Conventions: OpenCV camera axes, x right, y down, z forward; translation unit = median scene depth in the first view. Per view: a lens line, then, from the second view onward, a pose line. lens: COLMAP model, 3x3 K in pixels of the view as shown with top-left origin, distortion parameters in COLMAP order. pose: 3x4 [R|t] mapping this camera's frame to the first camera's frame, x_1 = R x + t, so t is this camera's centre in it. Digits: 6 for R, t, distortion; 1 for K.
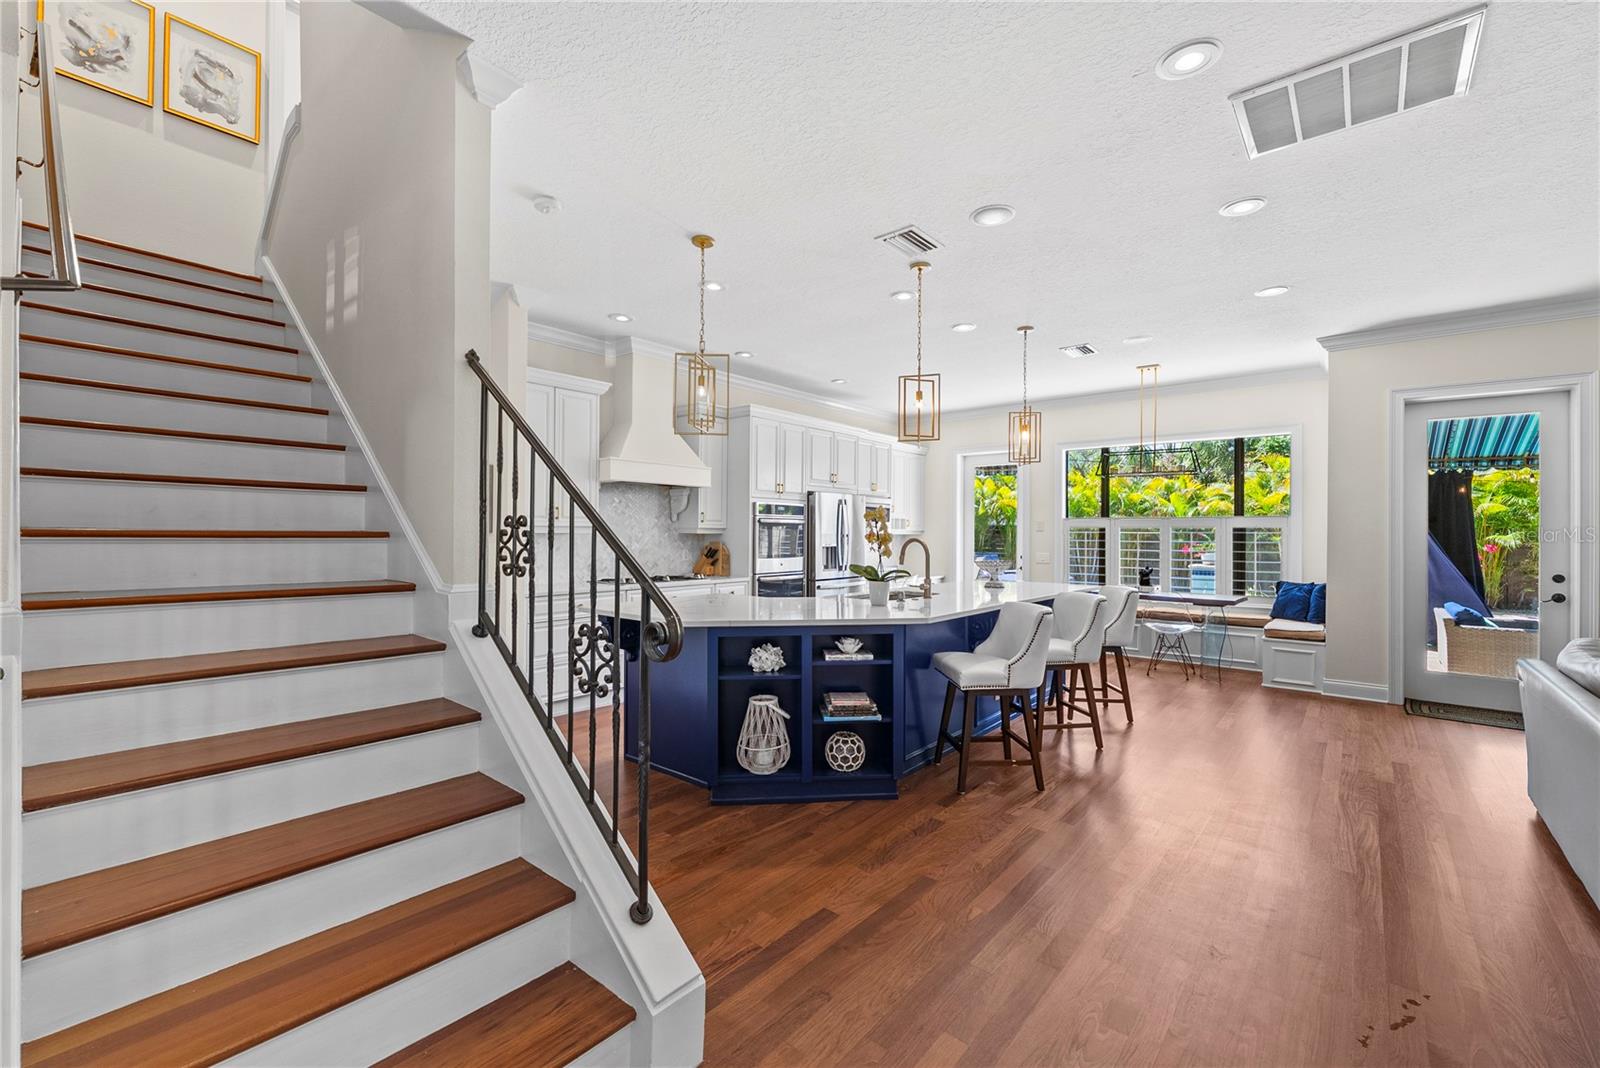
lens RADIAL K [[667.0, 0, 800.1], [0, 667.0, 527.2], [0, 0, 1]] dist [-0.002552, -0.000289]
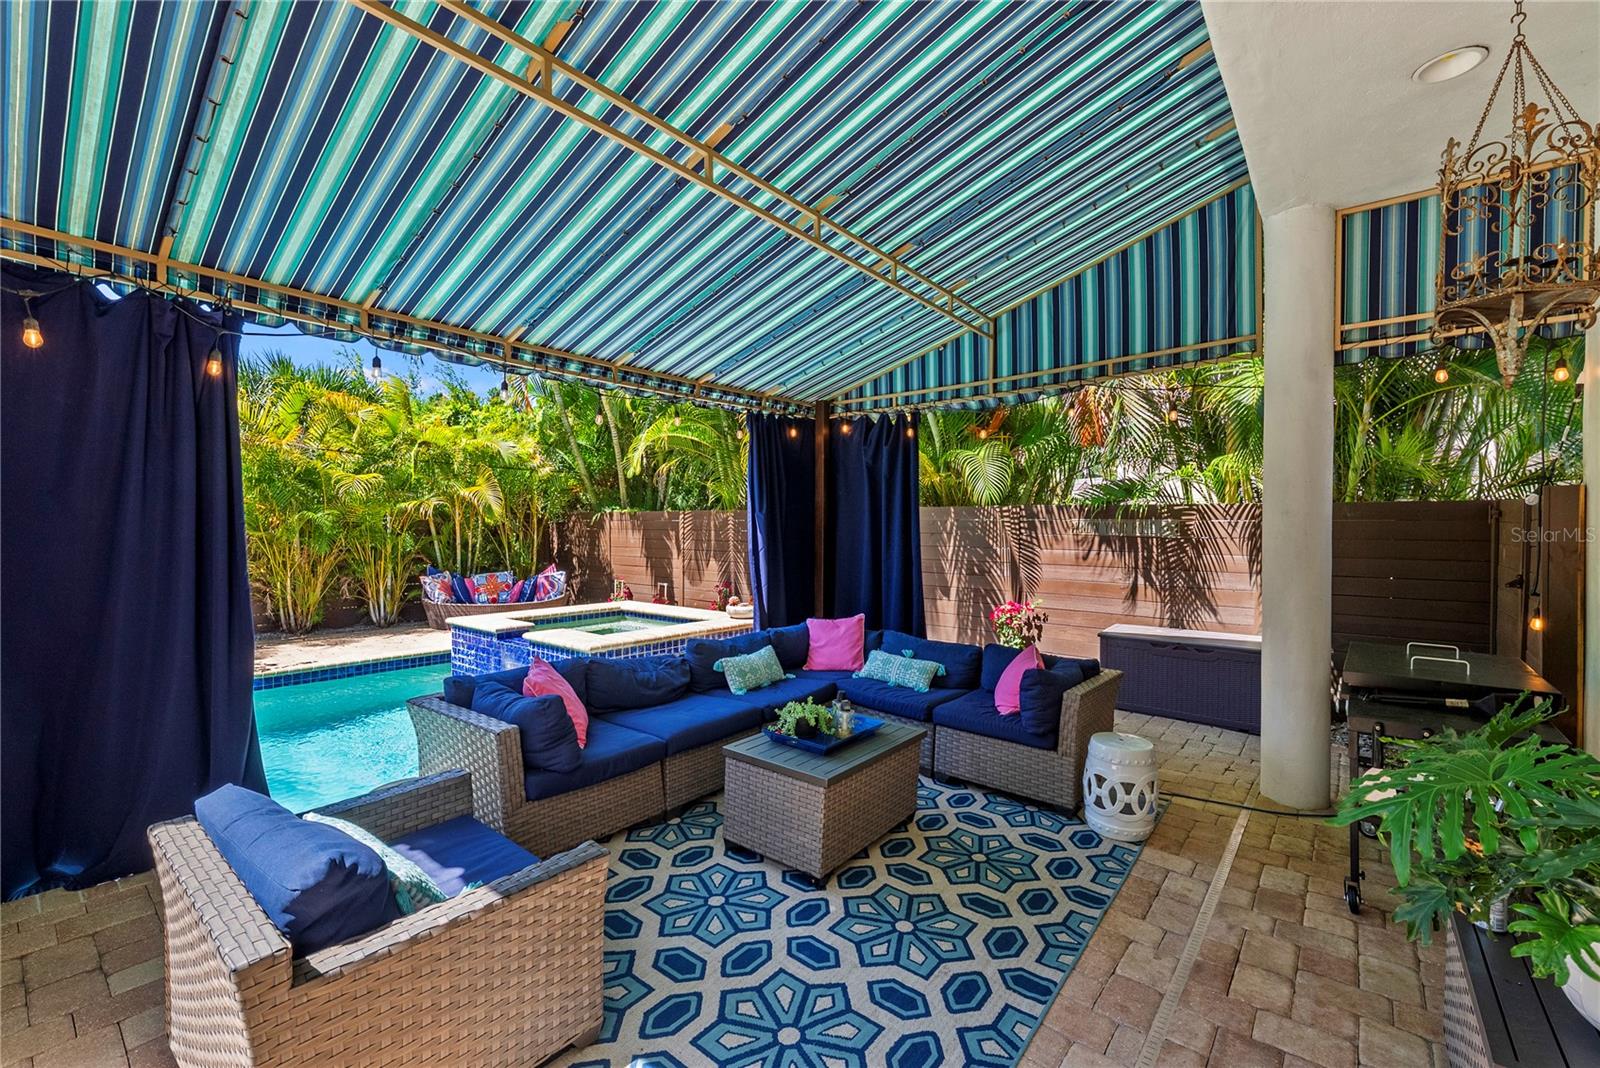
lens RADIAL K [[667.0, 0, 800.1], [0, 667.0, 527.2], [0, 0, 1]] dist [-0.002552, -0.000289]
pose [[-0.017349, -0.020417, 0.999641, 0.908725], [-0.008821, 0.999756, 0.020267, 0.015835], [-0.999811, -0.008467, -0.017525, 0.982890]]
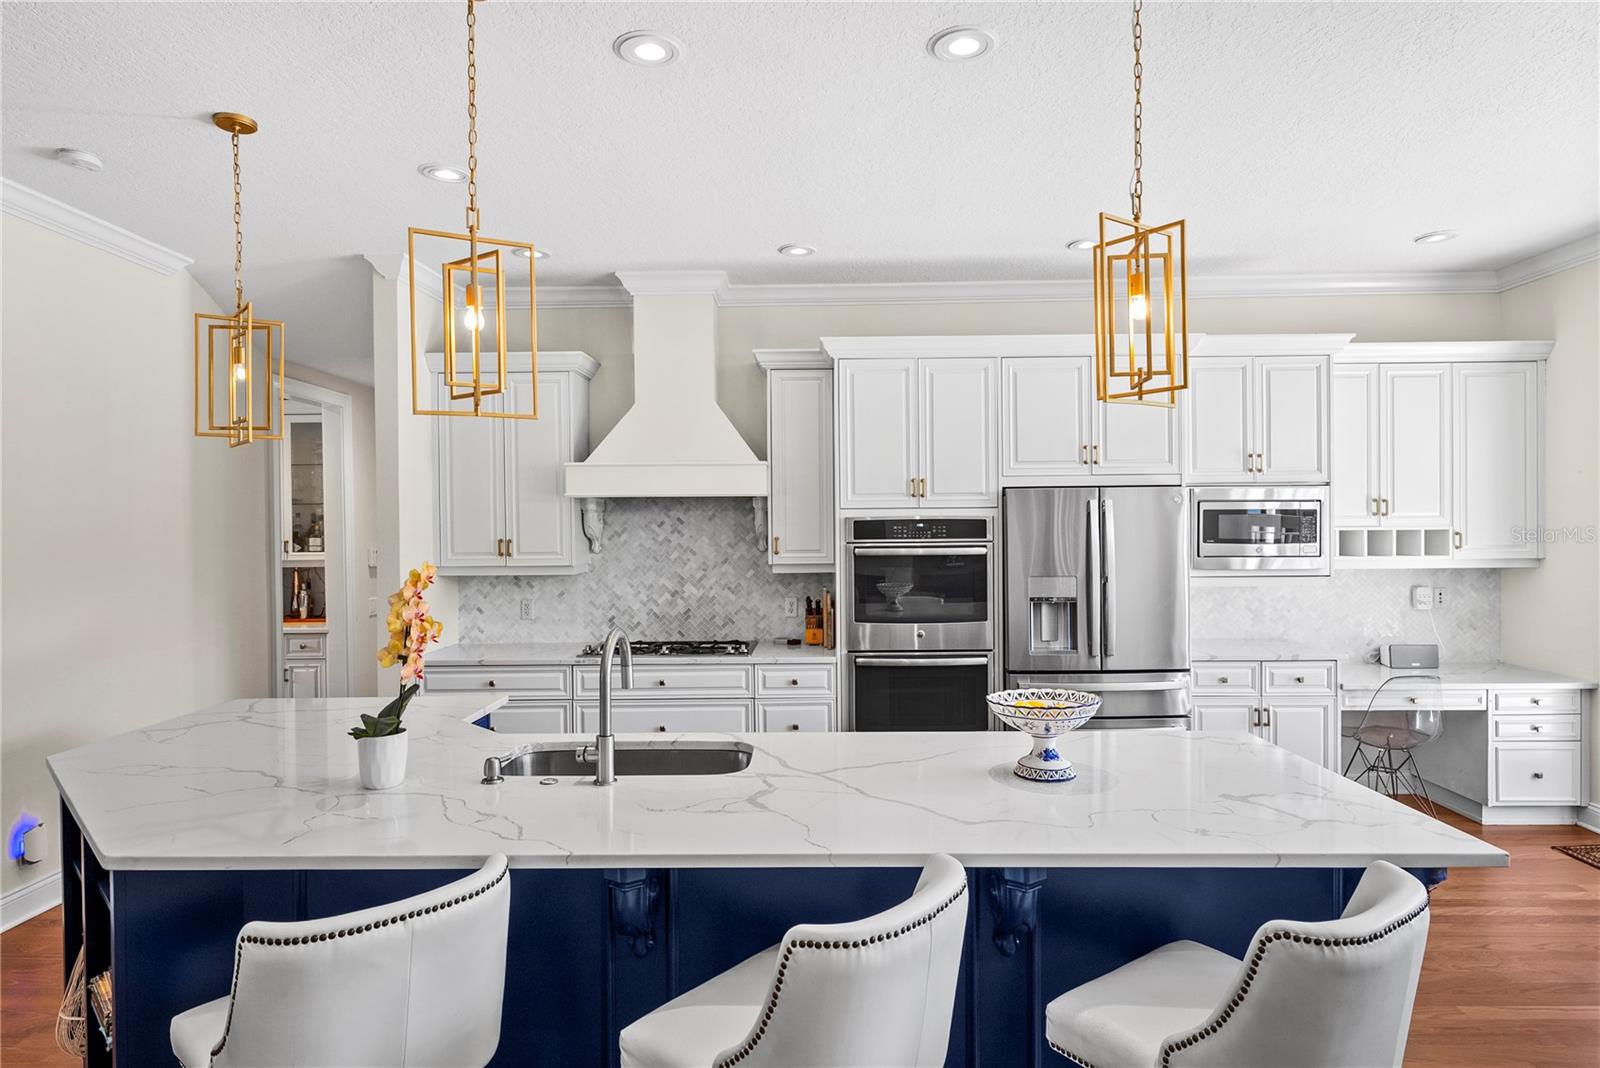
lens RADIAL K [[898.4, 0, 806.5], [0, 898.4, 530.3], [0, 0, 1]] dist [0.000410, 0.002009]
pose [[0.633679, -0.006661, -0.773567, 0.490879], [0.019102, 0.999793, 0.007039, -0.034557], [0.773360, -0.019237, 0.633675, 0.534268]]
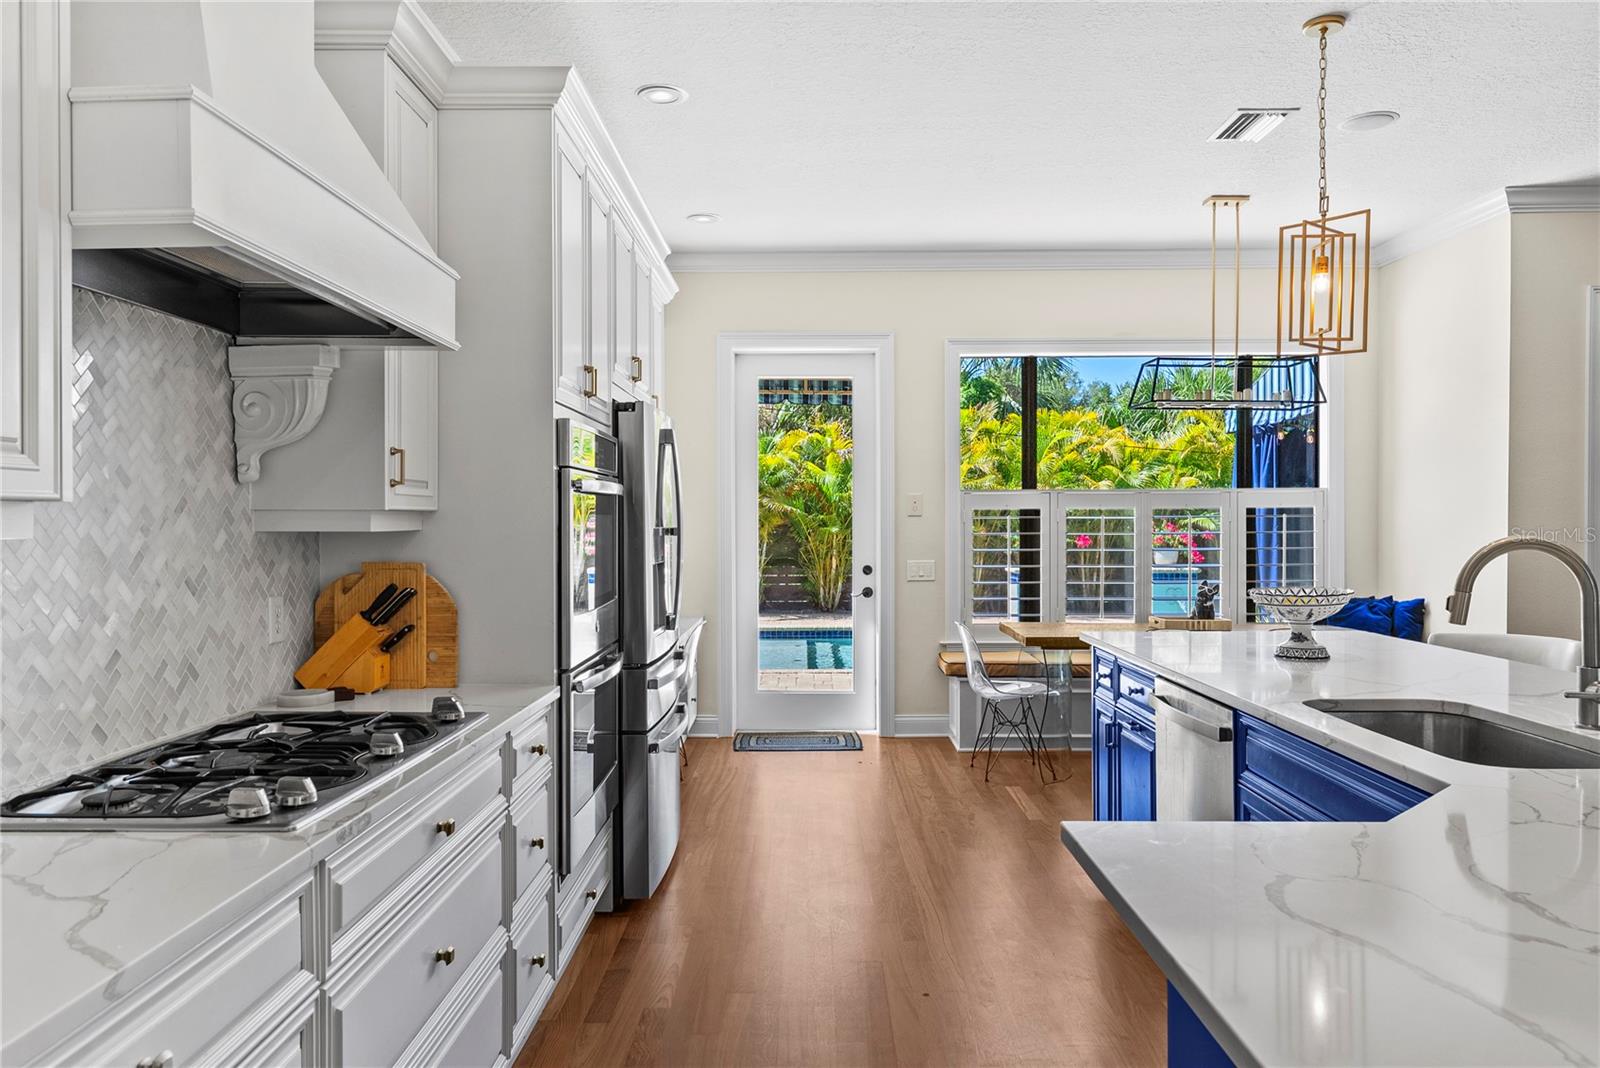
lens RADIAL K [[1079.8, 0, 803.9], [0, 1079.8, 533.1], [0, 0, 1]] dist [0.002152, -0.002027]
pose [[0.768370, -0.016388, 0.639796, -0.295762], [0.003496, 0.999765, 0.021410, 0.001545], [-0.639997, -0.014214, 0.768246, 0.599846]]
